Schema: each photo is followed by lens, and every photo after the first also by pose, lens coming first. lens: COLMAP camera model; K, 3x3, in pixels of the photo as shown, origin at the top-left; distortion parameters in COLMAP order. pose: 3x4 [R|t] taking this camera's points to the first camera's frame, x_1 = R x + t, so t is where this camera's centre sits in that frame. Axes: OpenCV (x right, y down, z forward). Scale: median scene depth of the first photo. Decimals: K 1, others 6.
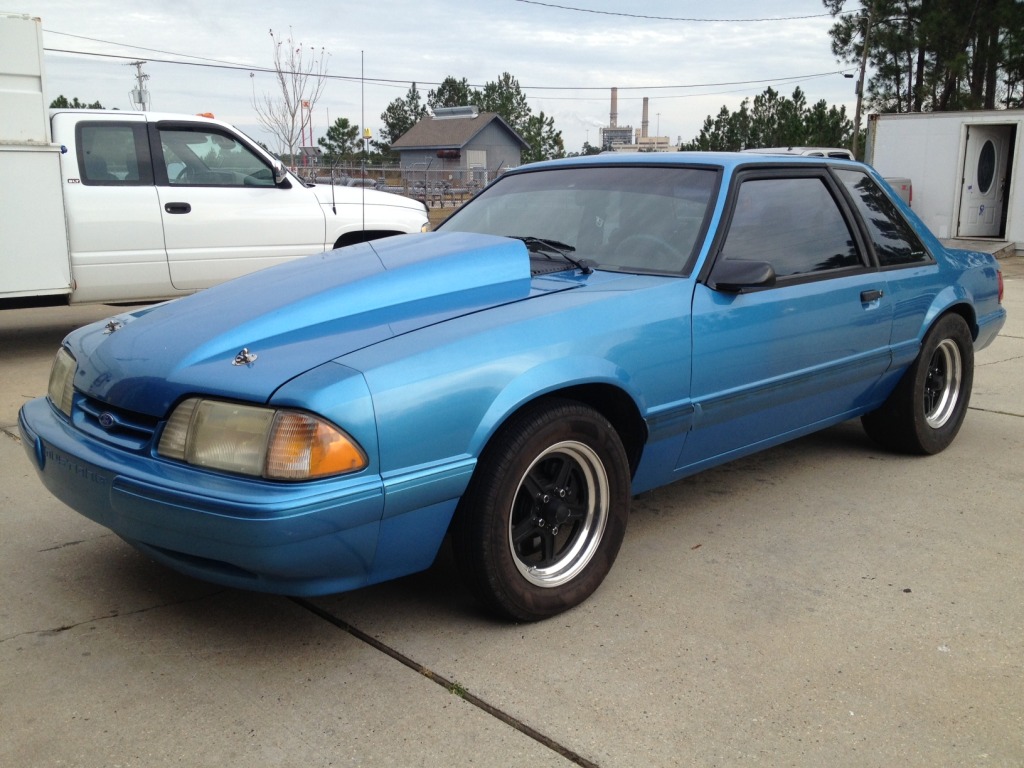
lens RADIAL K [[963.5, 0, 512.0], [0, 963.5, 384.0], [0, 0, 1]] dist [0.005105, 0.000254]
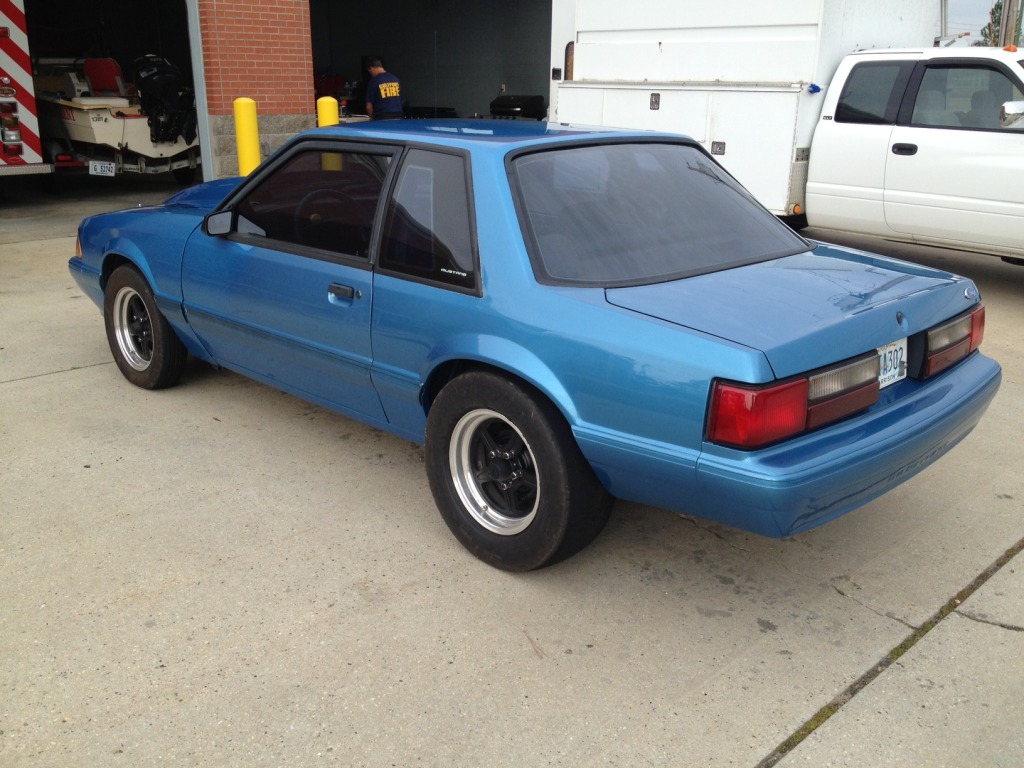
lens RADIAL K [[985.0, 0, 512.0], [0, 985.0, 384.0], [0, 0, 1]] dist [-0.045347, -0.004640]
pose [[0.013831, 0.291478, -0.956478, 0.704809], [-0.212415, 0.935592, 0.282042, -0.163171], [0.977082, 0.199269, 0.074855, 0.618920]]
